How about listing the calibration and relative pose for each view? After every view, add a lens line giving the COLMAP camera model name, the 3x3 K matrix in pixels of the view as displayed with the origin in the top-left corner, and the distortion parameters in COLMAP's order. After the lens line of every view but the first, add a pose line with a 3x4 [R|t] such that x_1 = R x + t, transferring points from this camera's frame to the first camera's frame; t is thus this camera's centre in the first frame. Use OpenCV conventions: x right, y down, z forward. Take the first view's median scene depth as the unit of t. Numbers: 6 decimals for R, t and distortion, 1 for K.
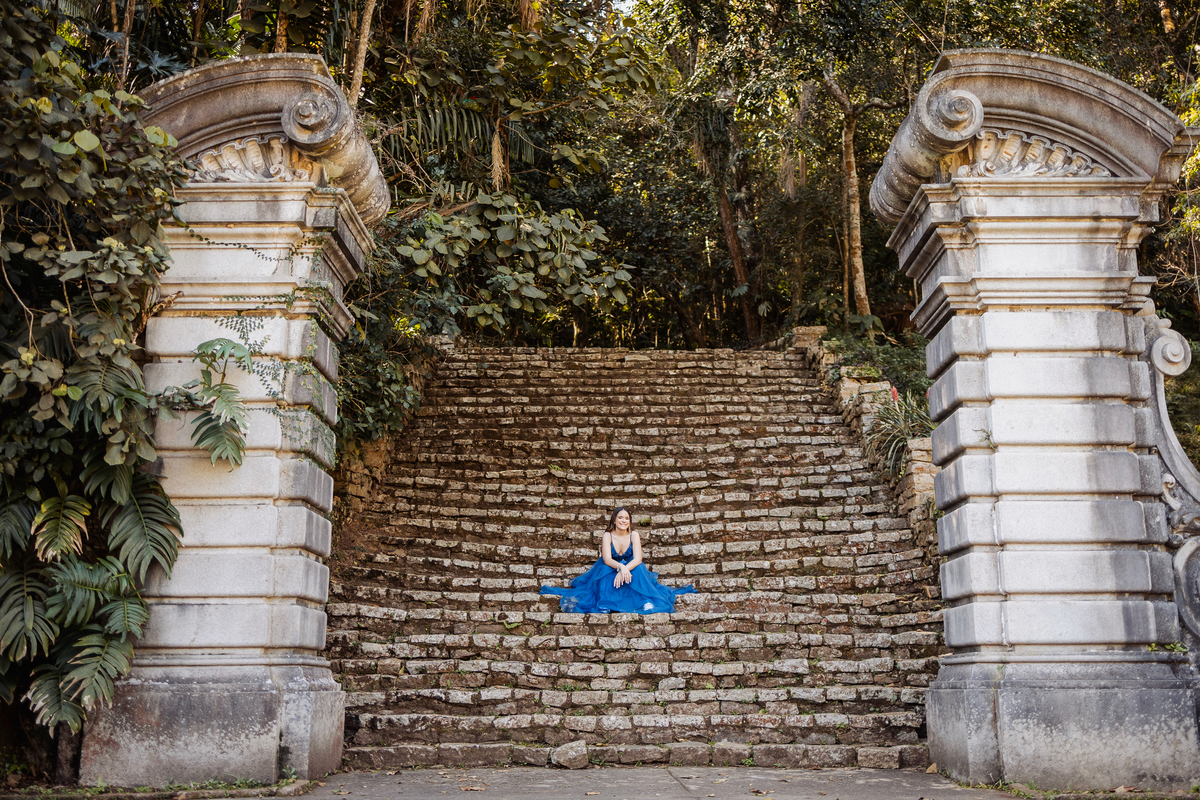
lens RADIAL K [[1158.6, 0, 603.0], [0, 1158.6, 375.6], [0, 0, 1]] dist [0.012173, -0.011408]
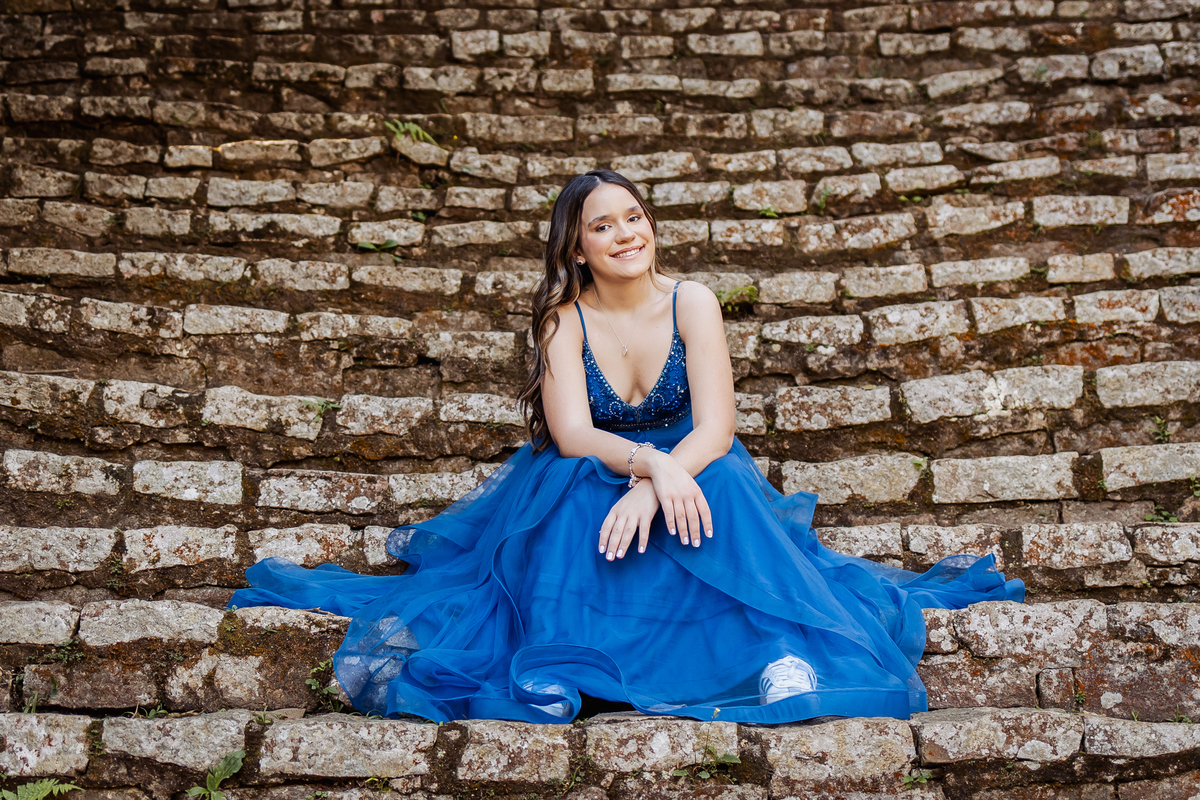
lens RADIAL K [[1158.6, 0, 603.0], [0, 1158.6, 375.6], [0, 0, 1]] dist [0.012173, -0.011408]
pose [[0.999777, -0.003850, -0.020766, 0.012582], [0.005214, 0.997805, 0.066009, 0.128335], [0.020466, -0.066103, 0.997603, 0.757132]]
